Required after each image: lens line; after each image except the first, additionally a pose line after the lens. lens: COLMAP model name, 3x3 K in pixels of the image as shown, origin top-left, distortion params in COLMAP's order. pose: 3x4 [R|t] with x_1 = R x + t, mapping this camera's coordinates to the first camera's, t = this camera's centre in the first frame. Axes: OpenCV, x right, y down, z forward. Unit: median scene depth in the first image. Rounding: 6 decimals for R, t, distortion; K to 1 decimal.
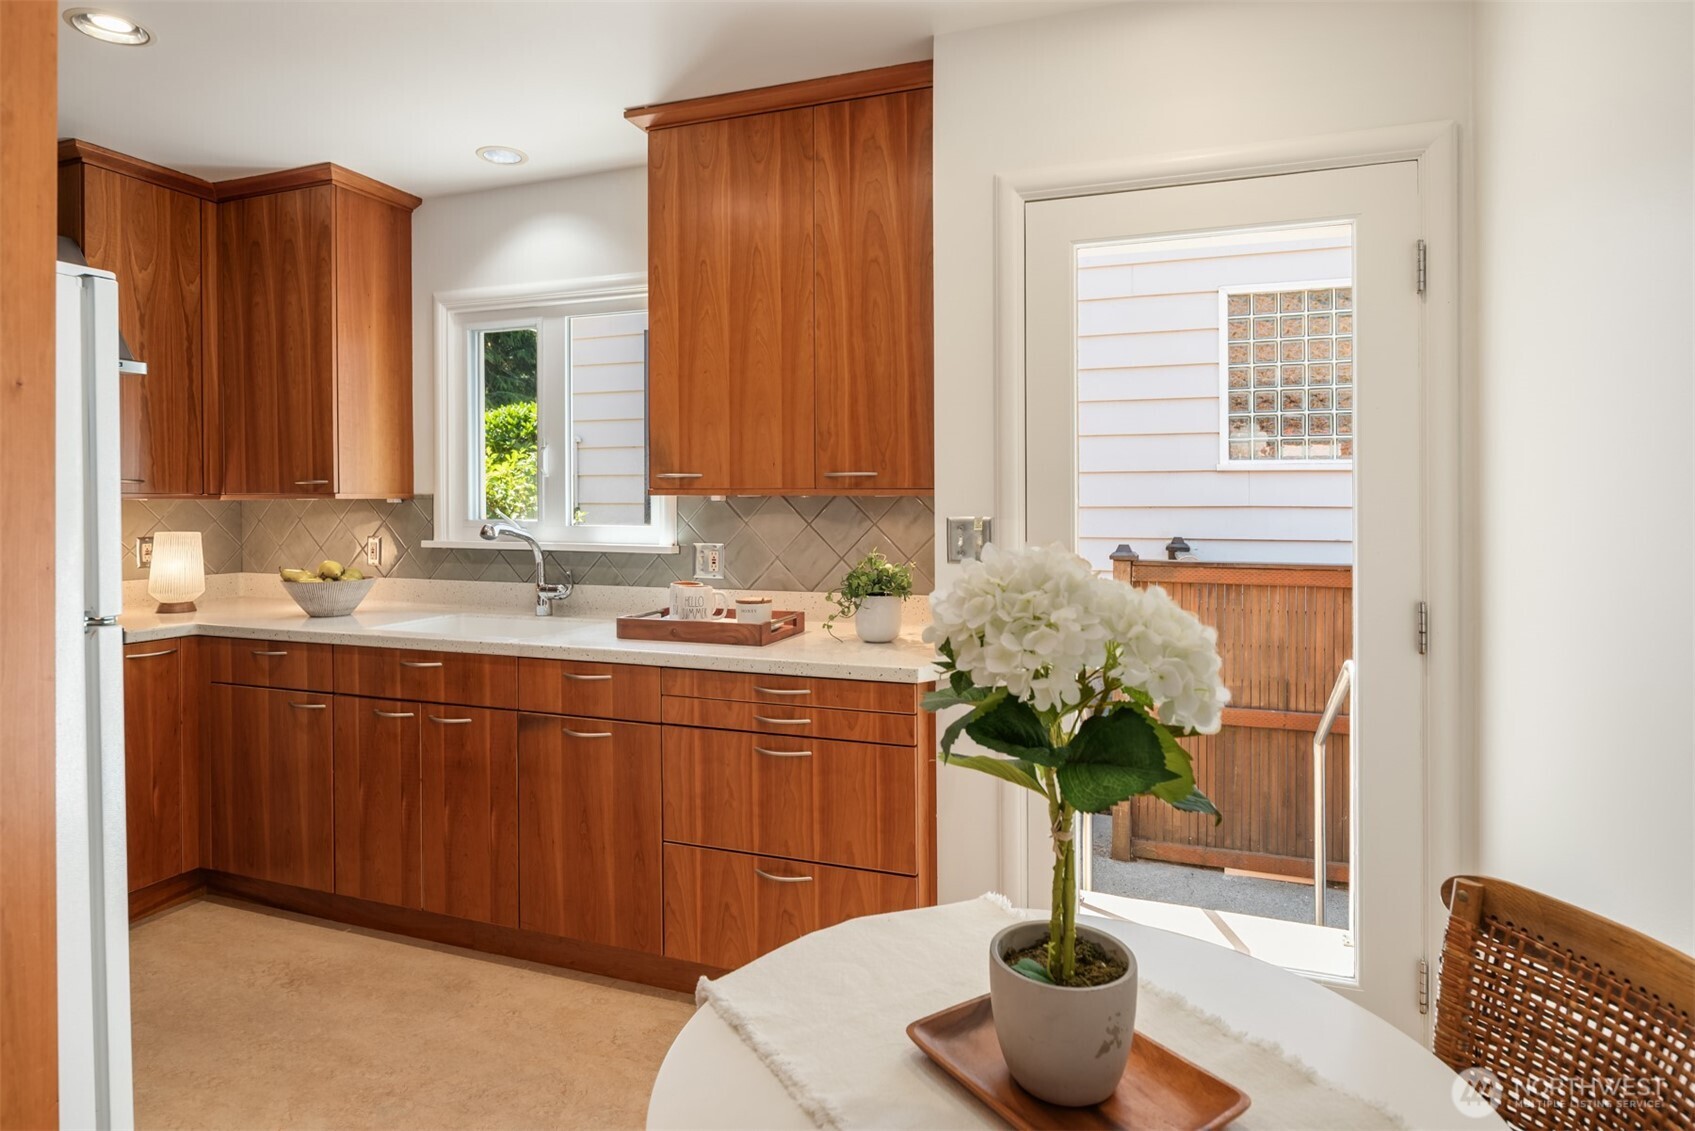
lens RADIAL K [[892.1, 0, 815.7], [0, 892.1, 479.4], [0, 0, 1]] dist [-0.001267, -0.000453]
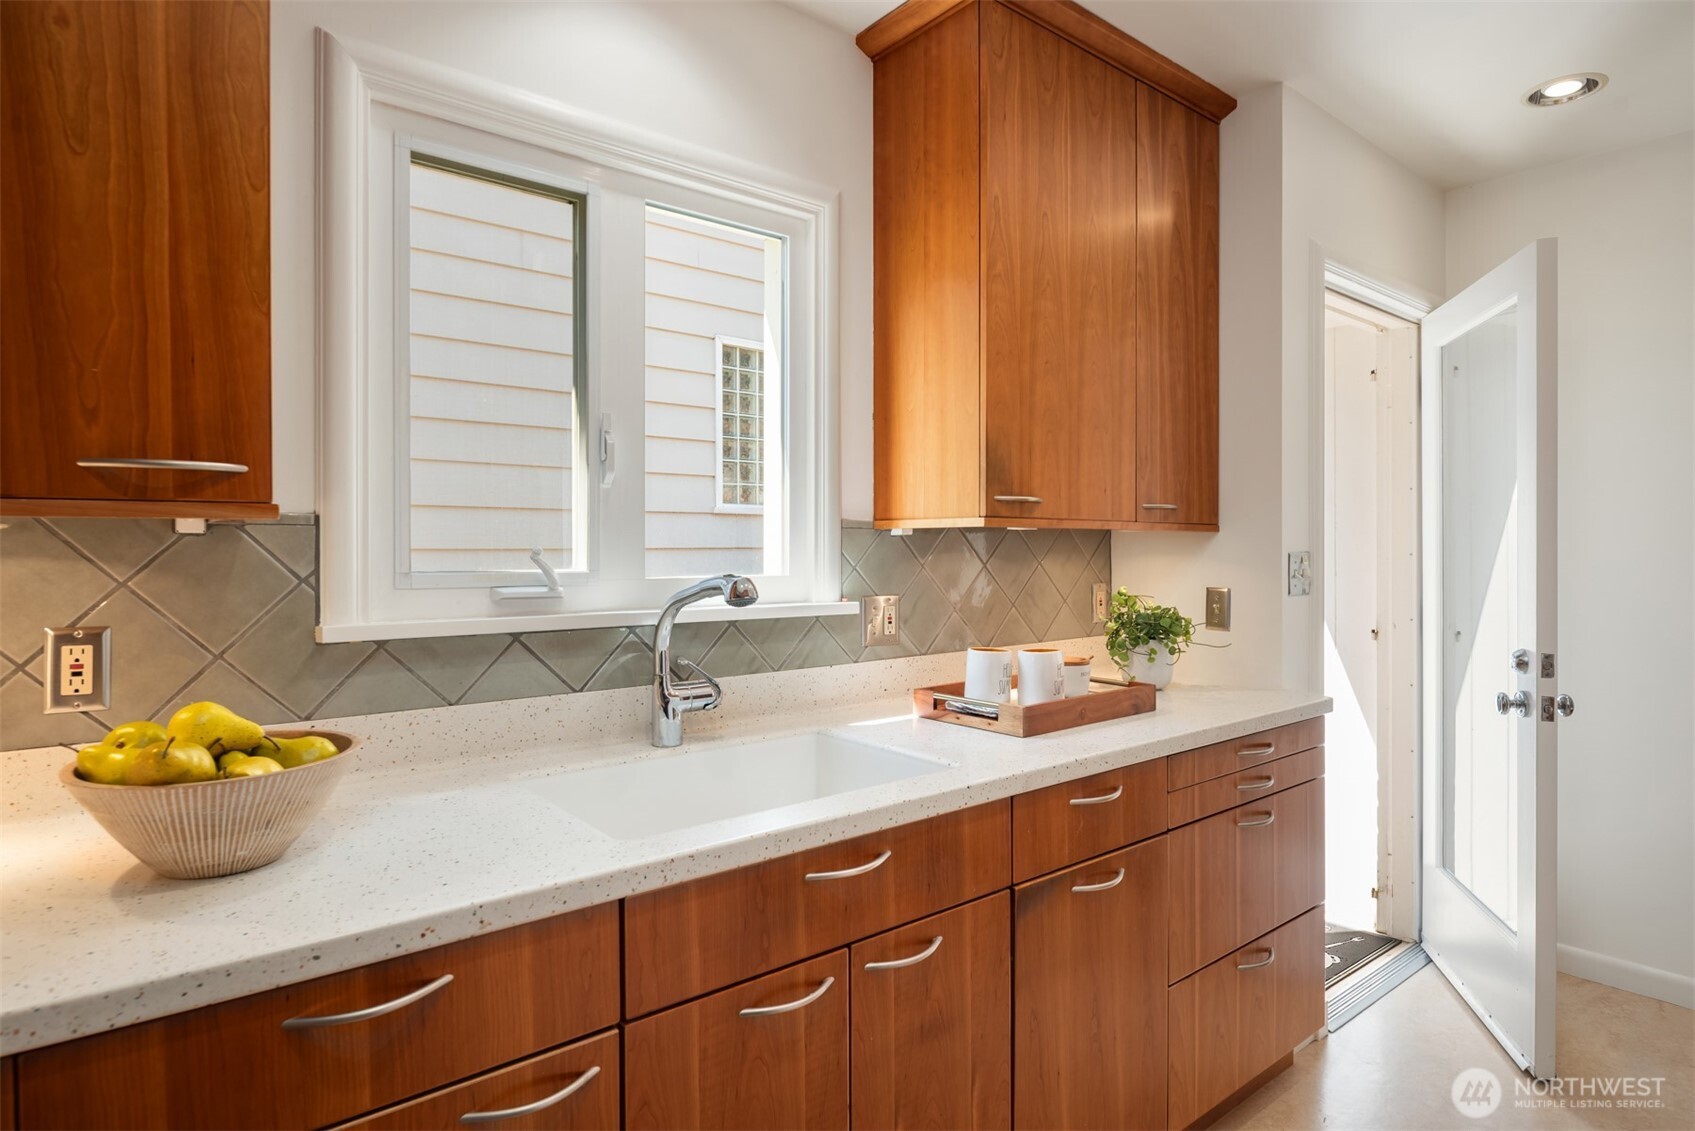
lens RADIAL K [[918.0, 0, 844.9], [0, 918.0, 512.4], [0, 0, 1]] dist [-0.005652, -0.001816]
pose [[0.509892, 0.032853, 0.859611, -0.767907], [-0.022448, 0.999438, -0.024881, 0.024520], [-0.859945, -0.006609, 0.510343, 0.656636]]
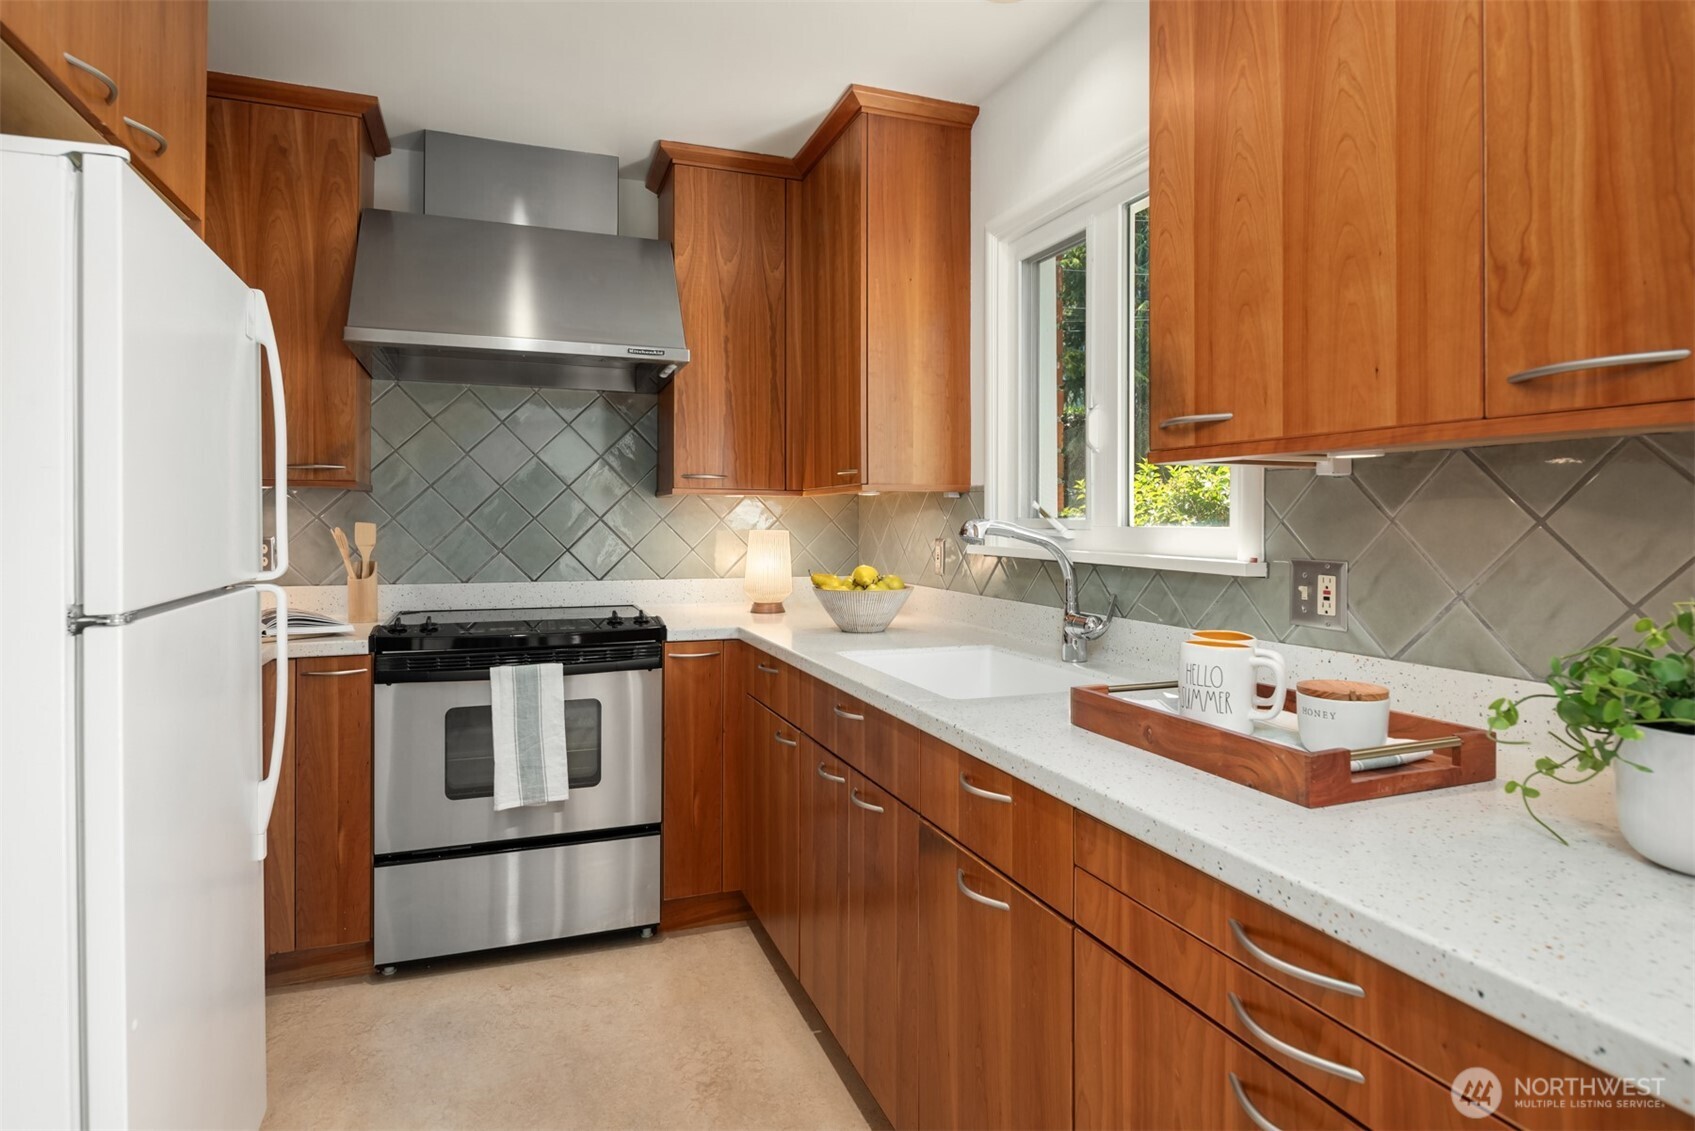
lens RADIAL K [[918.0, 0, 844.9], [0, 918.0, 512.4], [0, 0, 1]] dist [-0.005652, -0.001816]
pose [[0.675742, -0.002679, -0.737133, 0.084937], [0.017638, 0.999766, 0.012536, 0.033638], [0.736927, -0.021473, 0.675631, 0.450023]]
